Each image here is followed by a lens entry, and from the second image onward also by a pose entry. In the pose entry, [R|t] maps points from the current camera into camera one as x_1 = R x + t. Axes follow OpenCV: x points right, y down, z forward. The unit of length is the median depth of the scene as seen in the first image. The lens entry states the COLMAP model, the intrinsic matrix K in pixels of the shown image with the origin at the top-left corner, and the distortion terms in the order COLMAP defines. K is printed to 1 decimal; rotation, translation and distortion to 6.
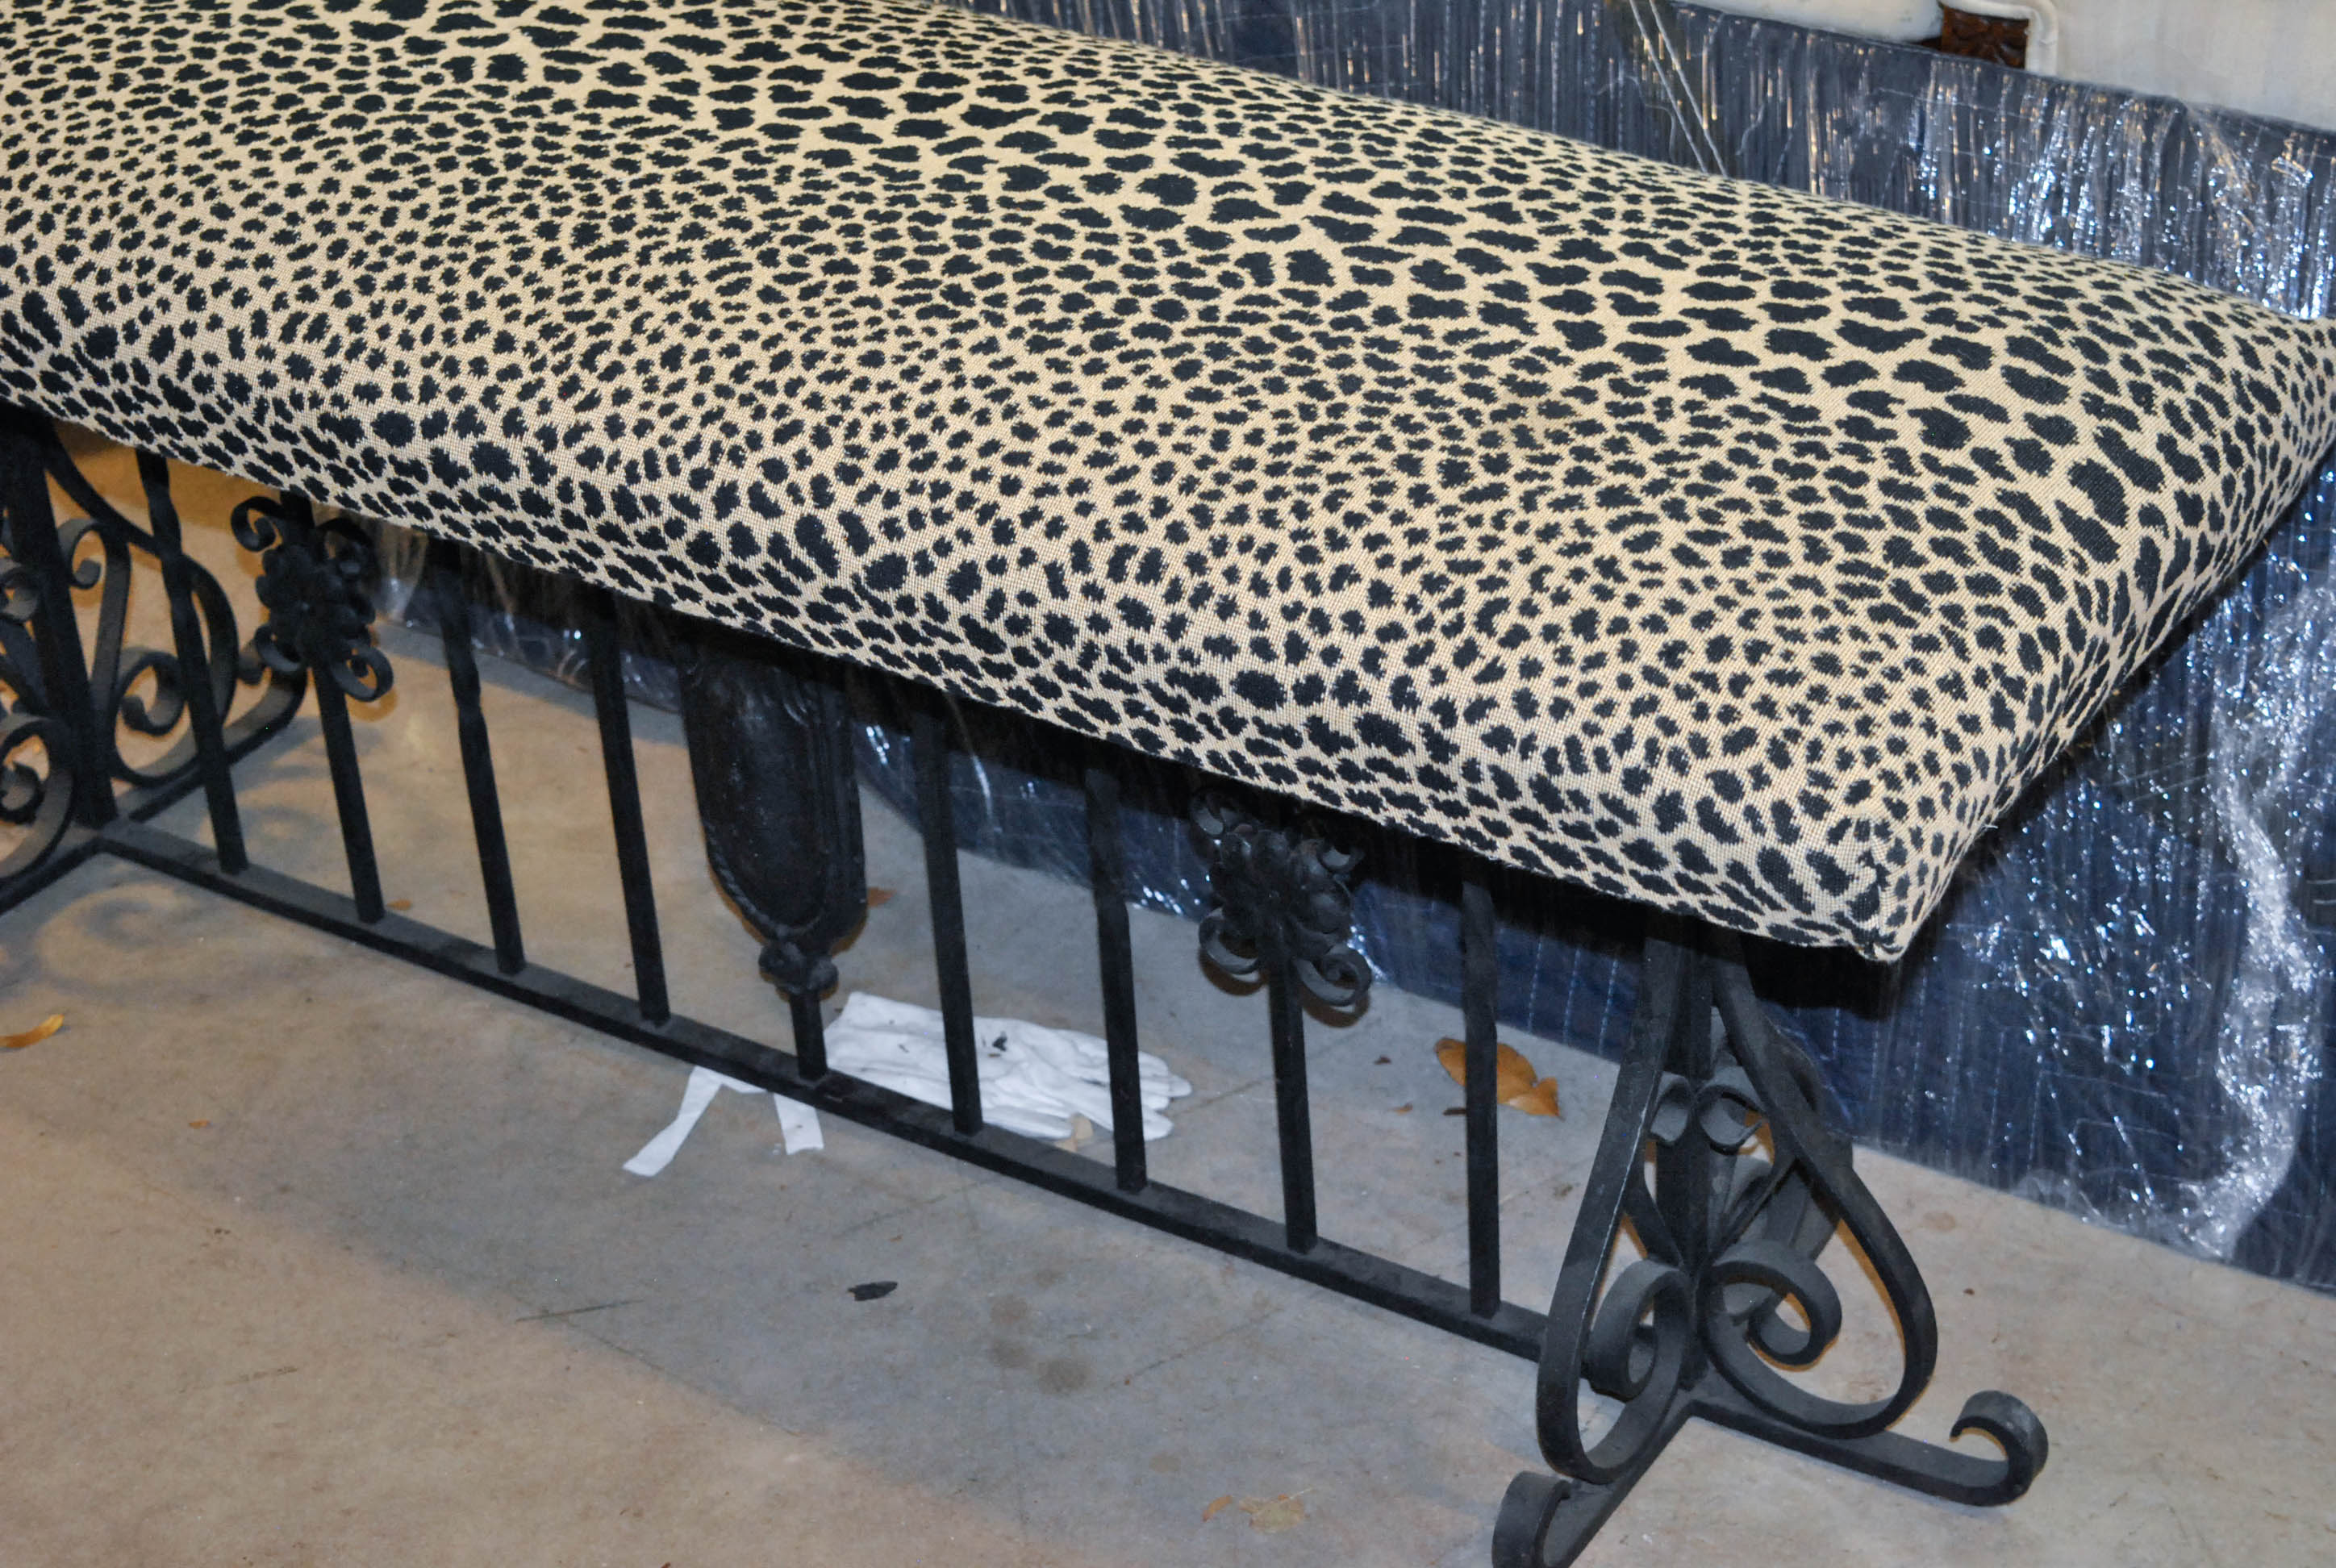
lens RADIAL K [[4563.9, 0, 1168.0], [0, 4563.9, 784.0], [0, 0, 1]] dist [0.016832, 0.166594]
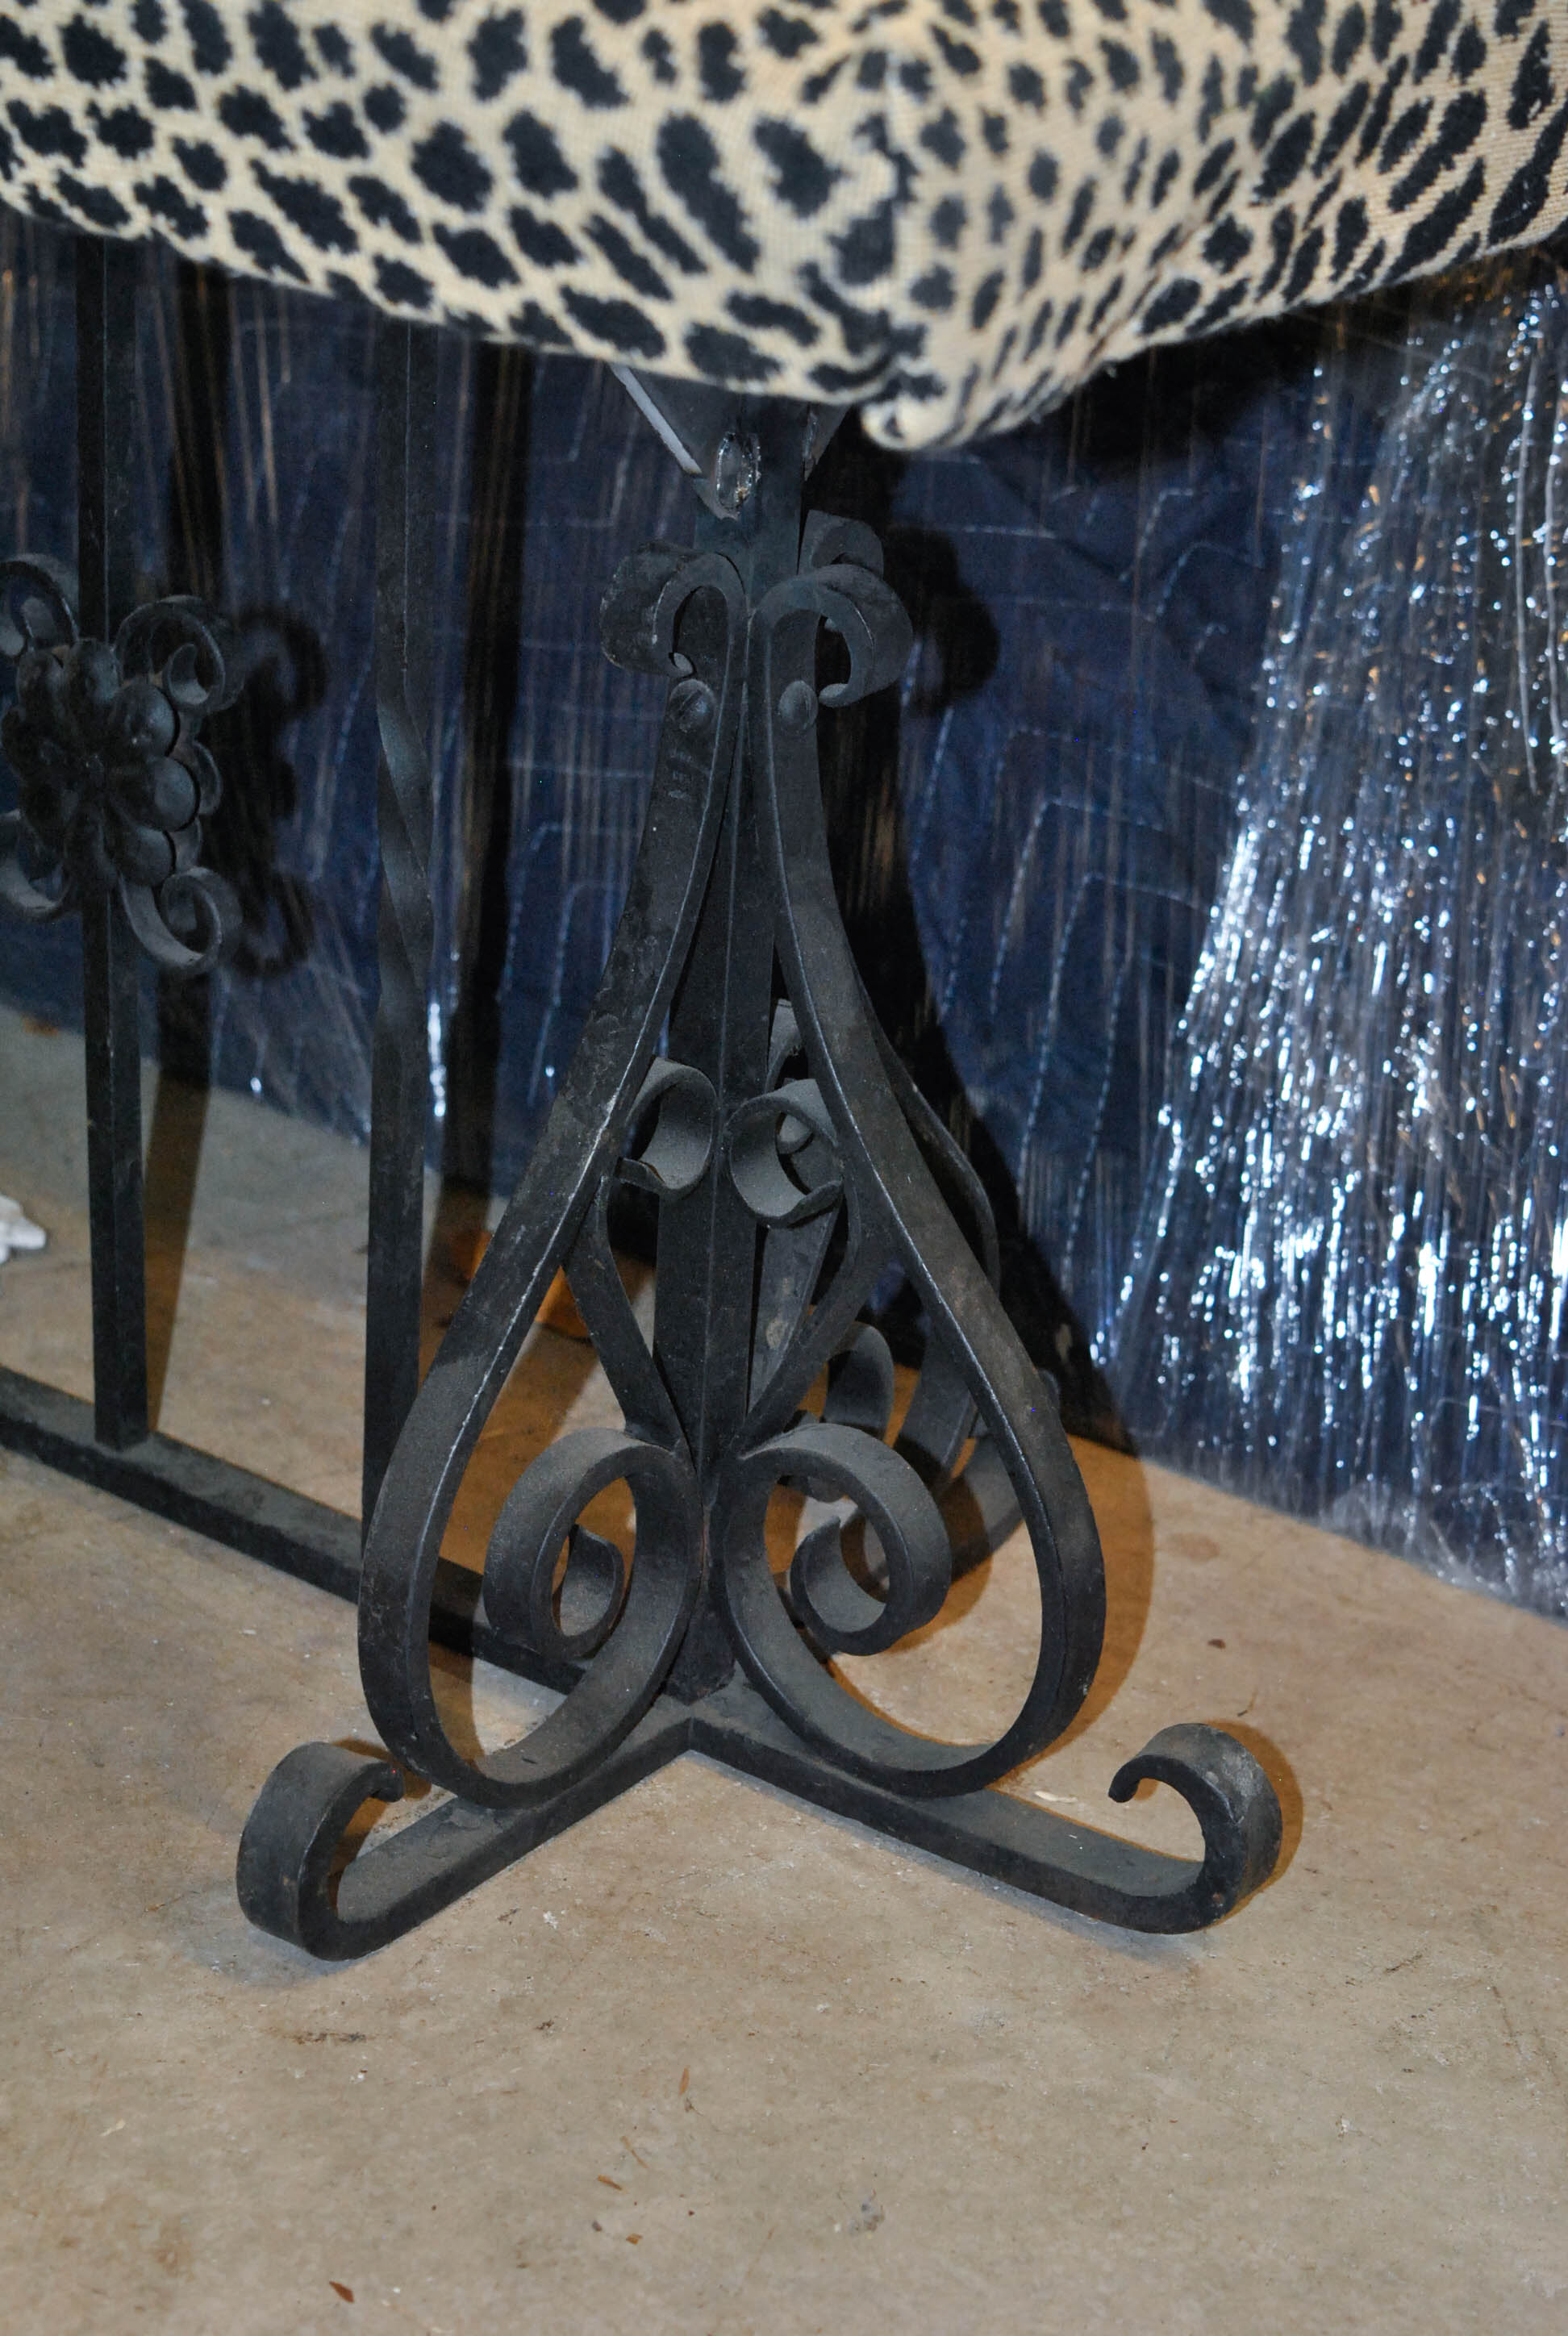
lens RADIAL K [[4638.2, 0, 784.0], [0, 4638.2, 1168.0], [0, 0, 1]] dist [0.033097, 0.091666]
pose [[0.991847, 0.126632, -0.014285, 0.142342], [-0.127418, 0.983610, -0.127578, 0.158089], [-0.002105, 0.128358, 0.991726, 0.470934]]
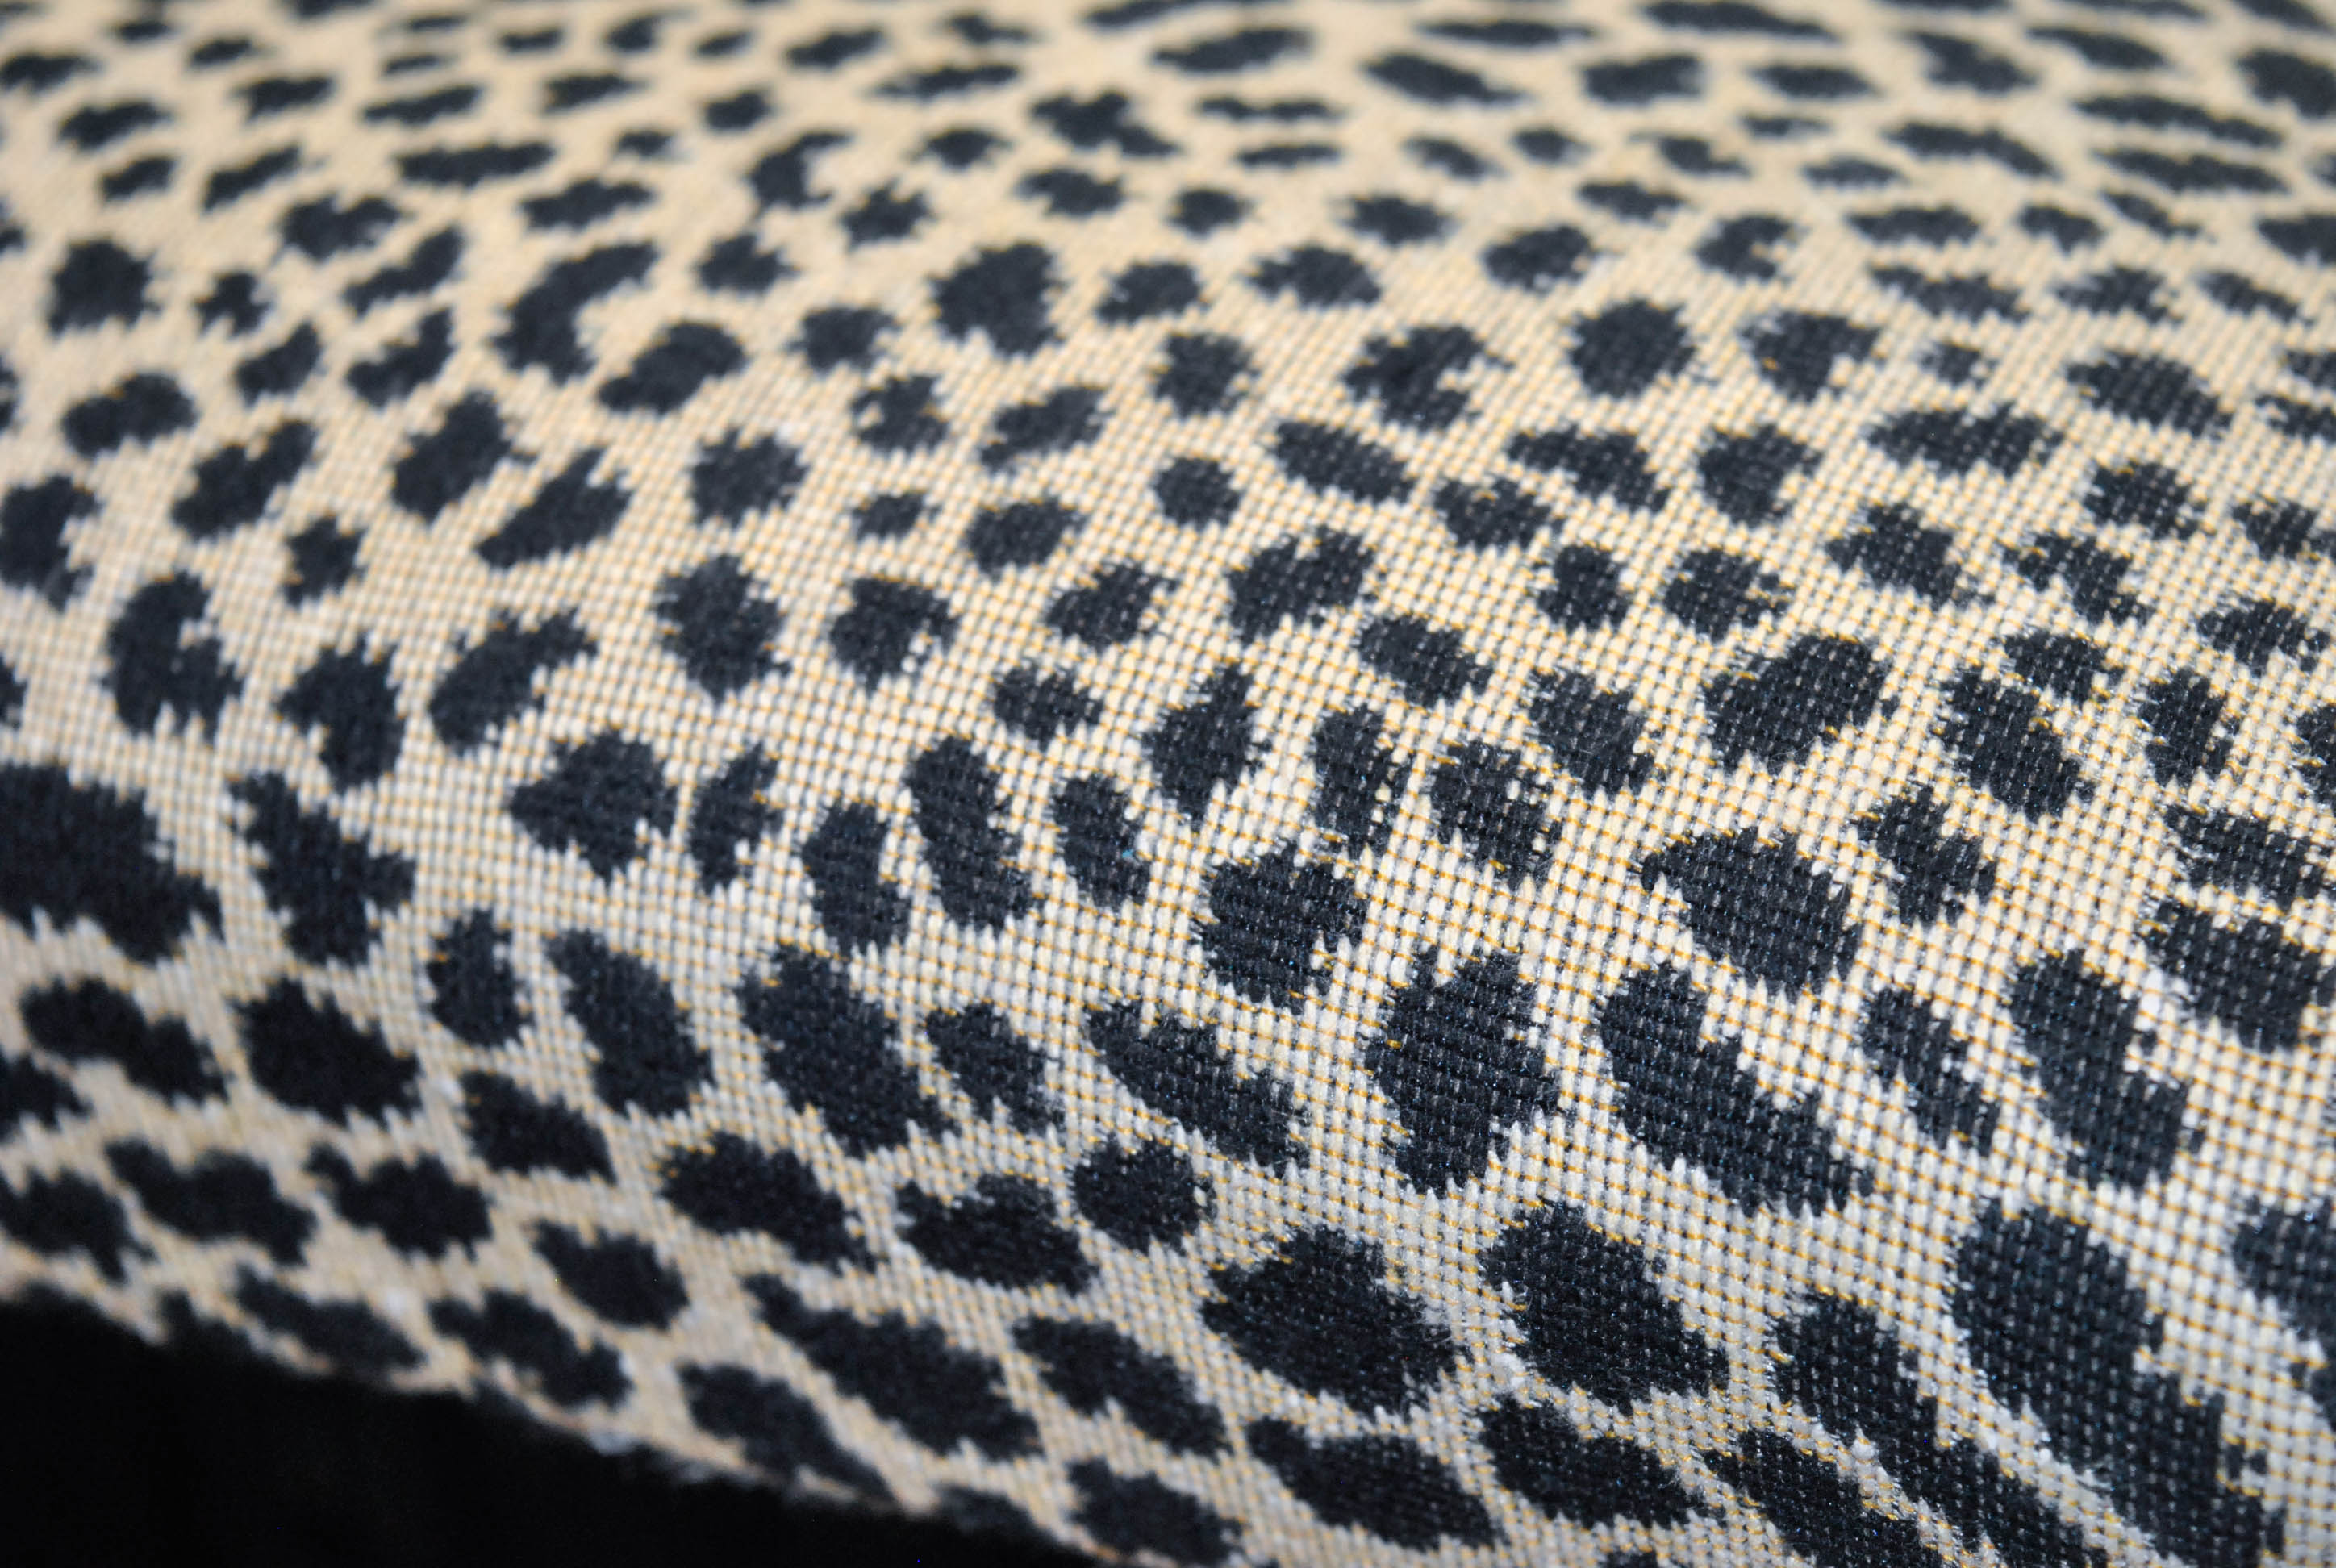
lens RADIAL K [[4563.9, 0, 1168.0], [0, 4563.9, 784.0], [0, 0, 1]] dist [0.016832, 0.166594]
pose [[0.992502, -0.012142, 0.121627, 0.065864], [0.038028, 0.976345, -0.212846, 0.030694], [-0.116166, 0.215876, 0.969486, 0.718280]]
